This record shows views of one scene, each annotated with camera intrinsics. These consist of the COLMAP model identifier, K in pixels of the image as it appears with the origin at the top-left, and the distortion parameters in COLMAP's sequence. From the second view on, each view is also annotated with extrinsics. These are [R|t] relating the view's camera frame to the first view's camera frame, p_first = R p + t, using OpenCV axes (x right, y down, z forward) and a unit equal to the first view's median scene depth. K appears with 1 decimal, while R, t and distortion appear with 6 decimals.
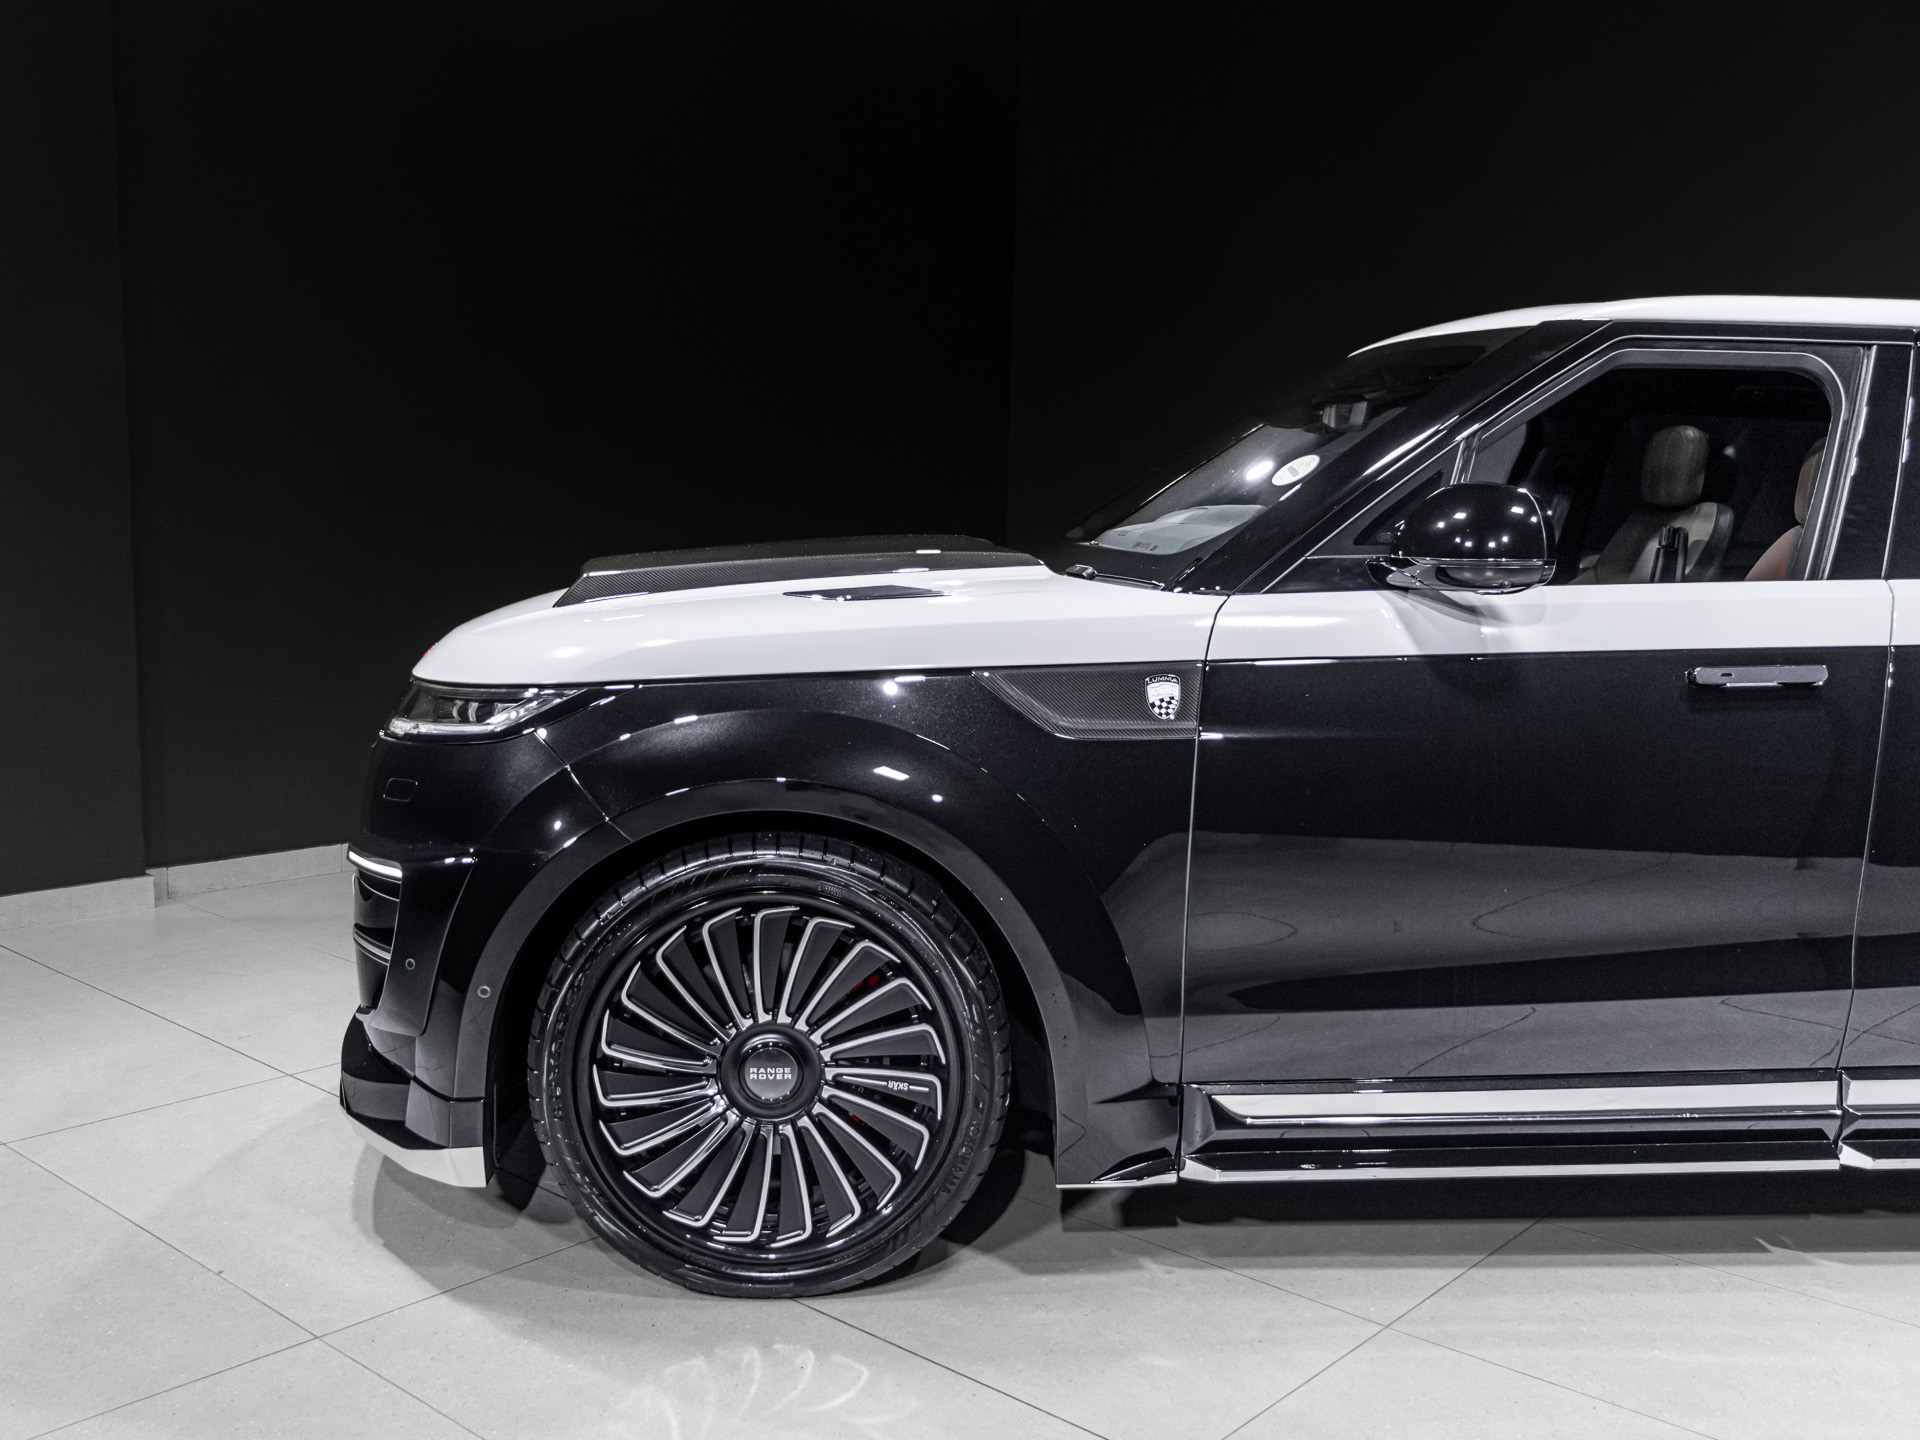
lens RADIAL K [[1754.8, 0, 955.0], [0, 1754.8, 725.8], [0, 0, 1]] dist [0.005474, 0.007530]
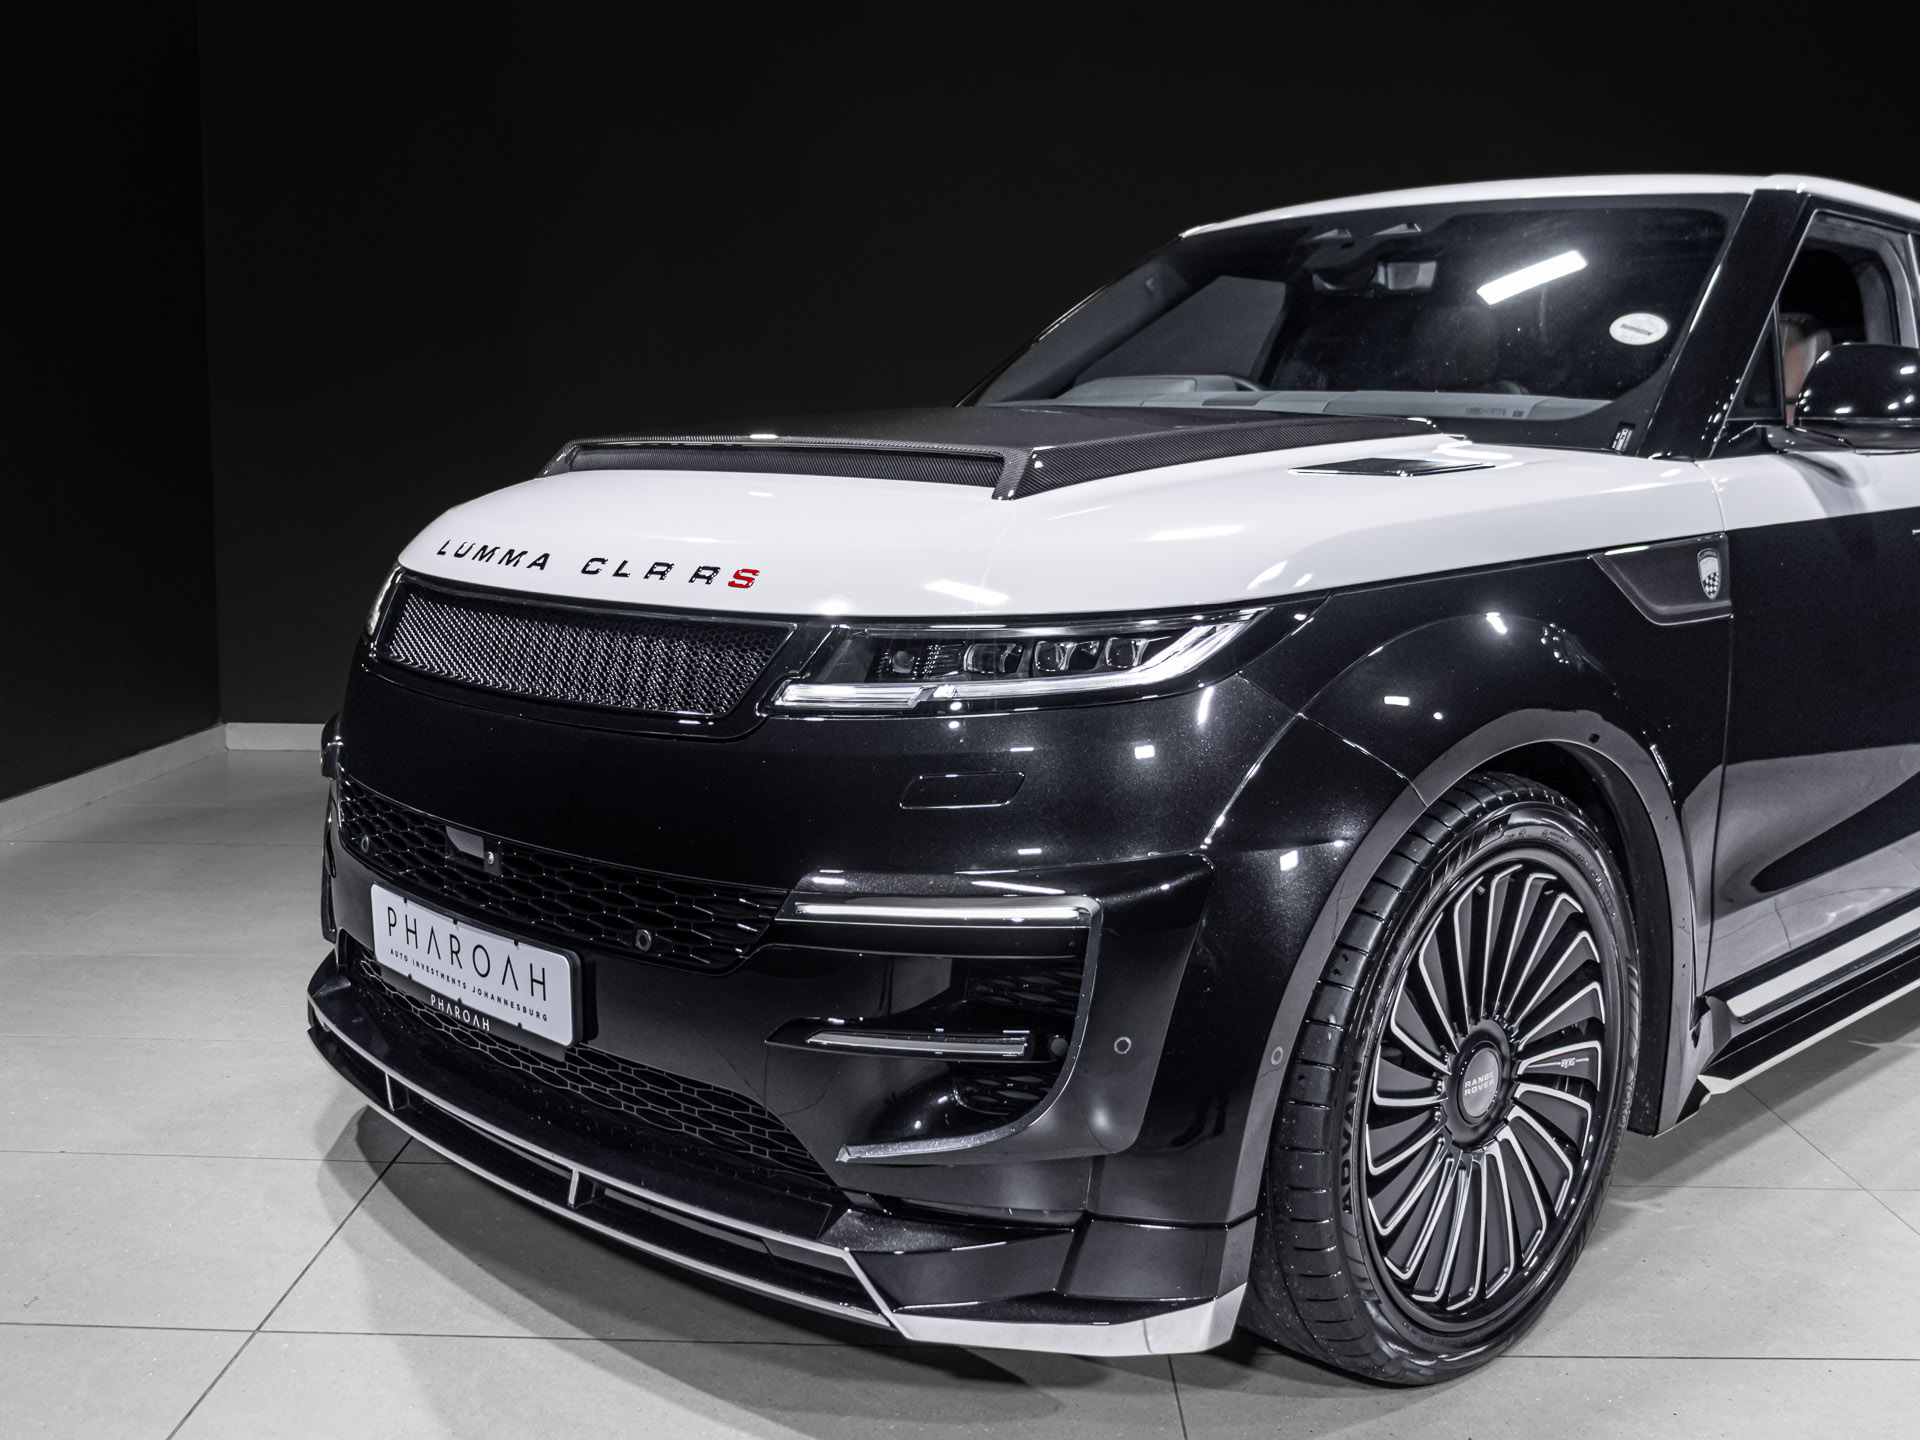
lens RADIAL K [[1913.8, 0, 960.0], [0, 1913.8, 720.0], [0, 0, 1]] dist [-0.017179, -0.011799]
pose [[0.754931, -0.102137, 0.647801, -0.802131], [0.078434, 0.994769, 0.065437, -0.035559], [-0.651097, 0.001410, 0.758994, 0.498912]]
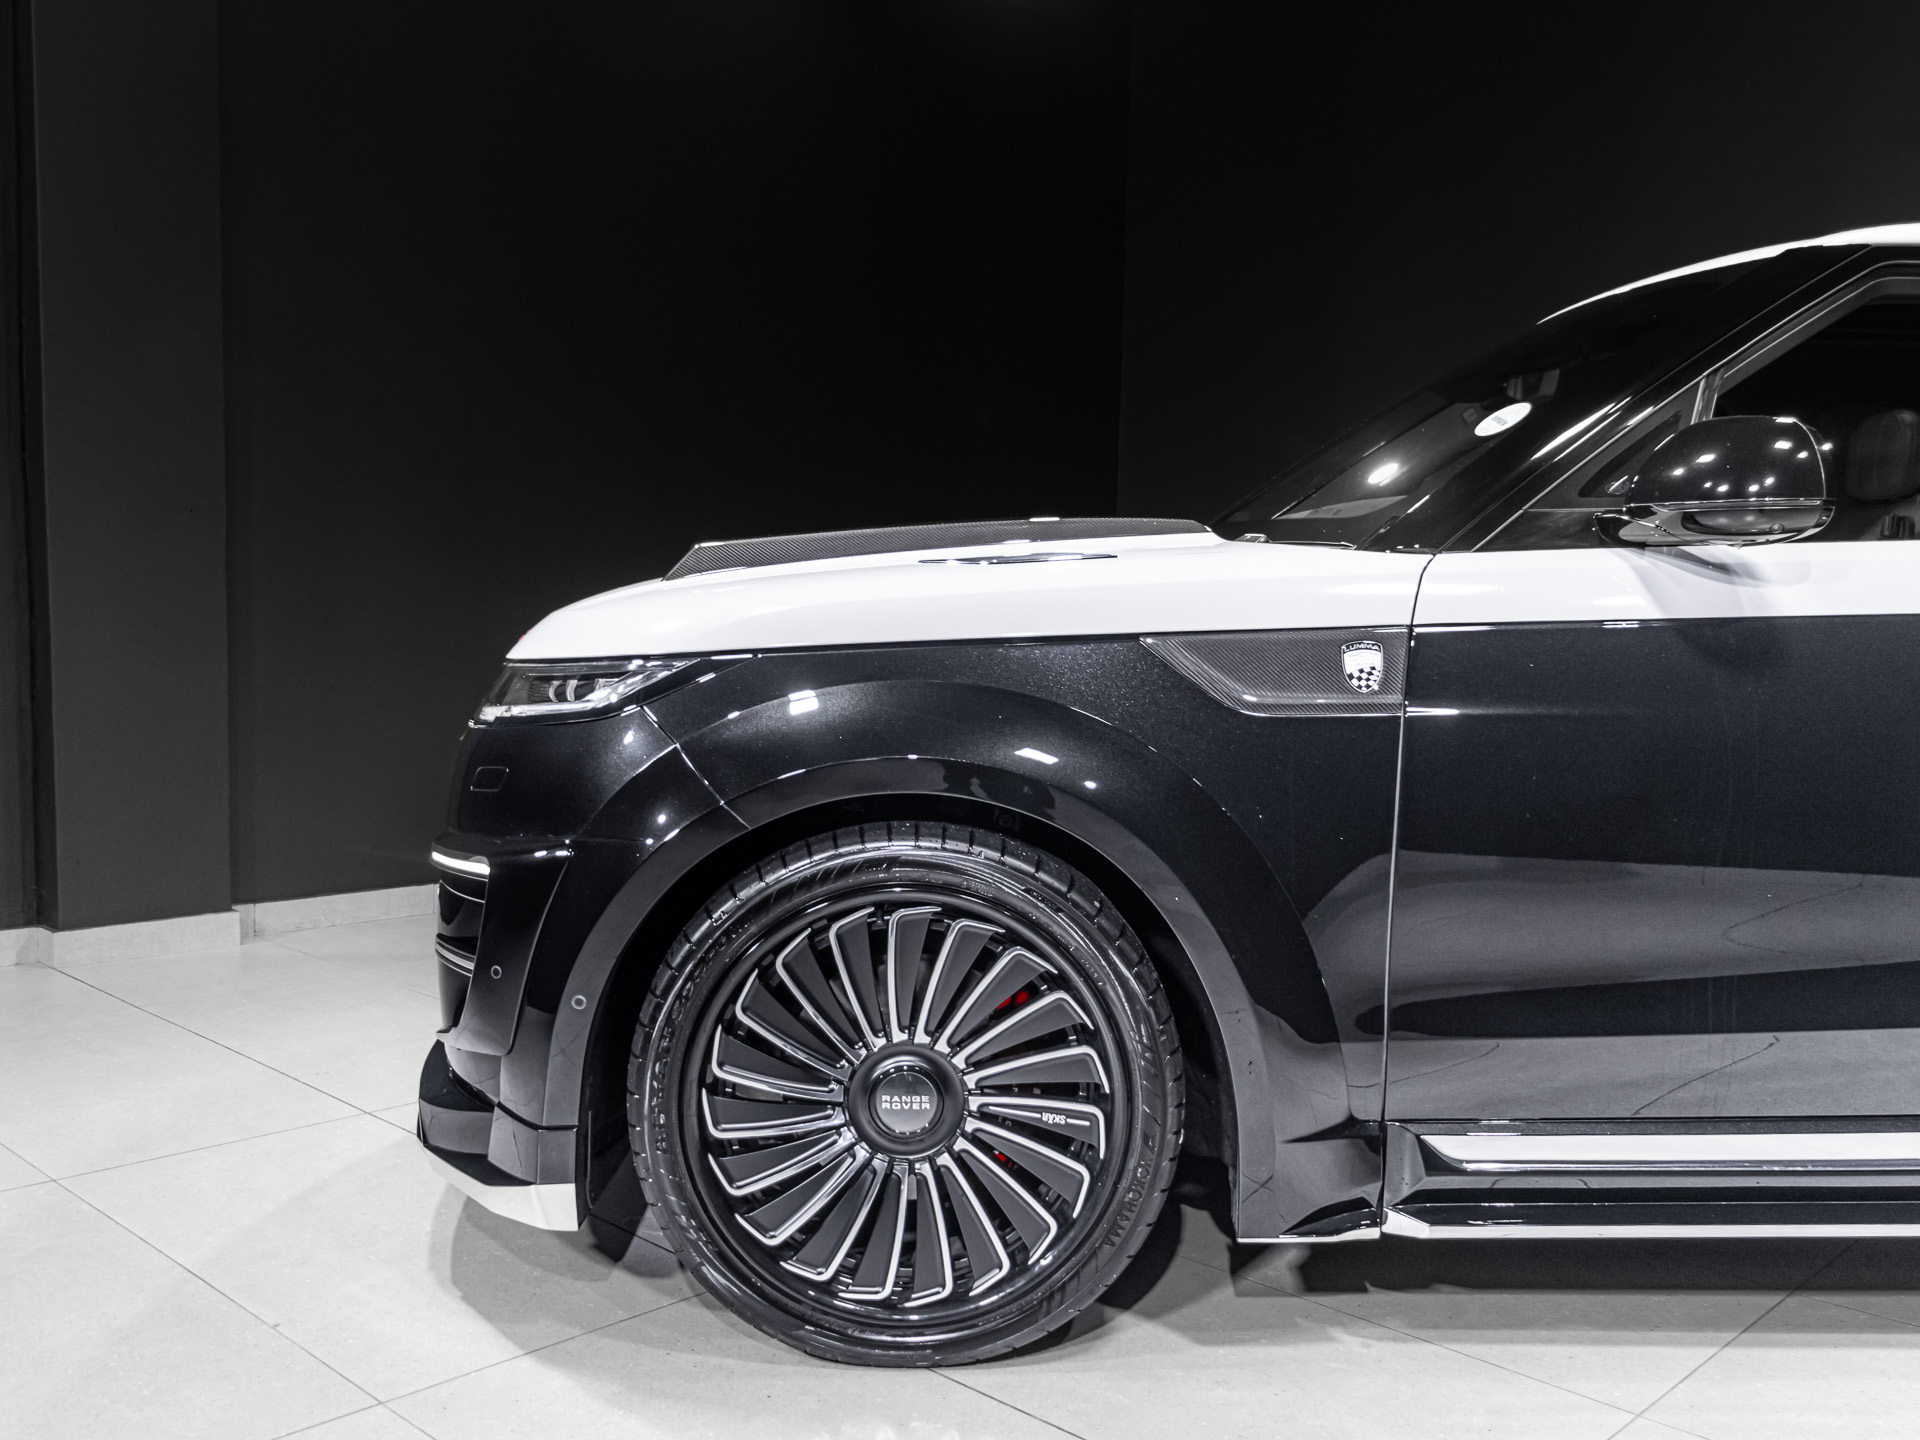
lens RADIAL K [[1724.5, 0, 966.1], [0, 1724.5, 722.7], [0, 0, 1]] dist [0.004725, 0.002911]
pose [[0.999041, 0.002228, -0.043737, -0.038307], [-0.004337, 0.998830, -0.048171, 0.051738], [0.043578, 0.048314, 0.997881, 0.144145]]
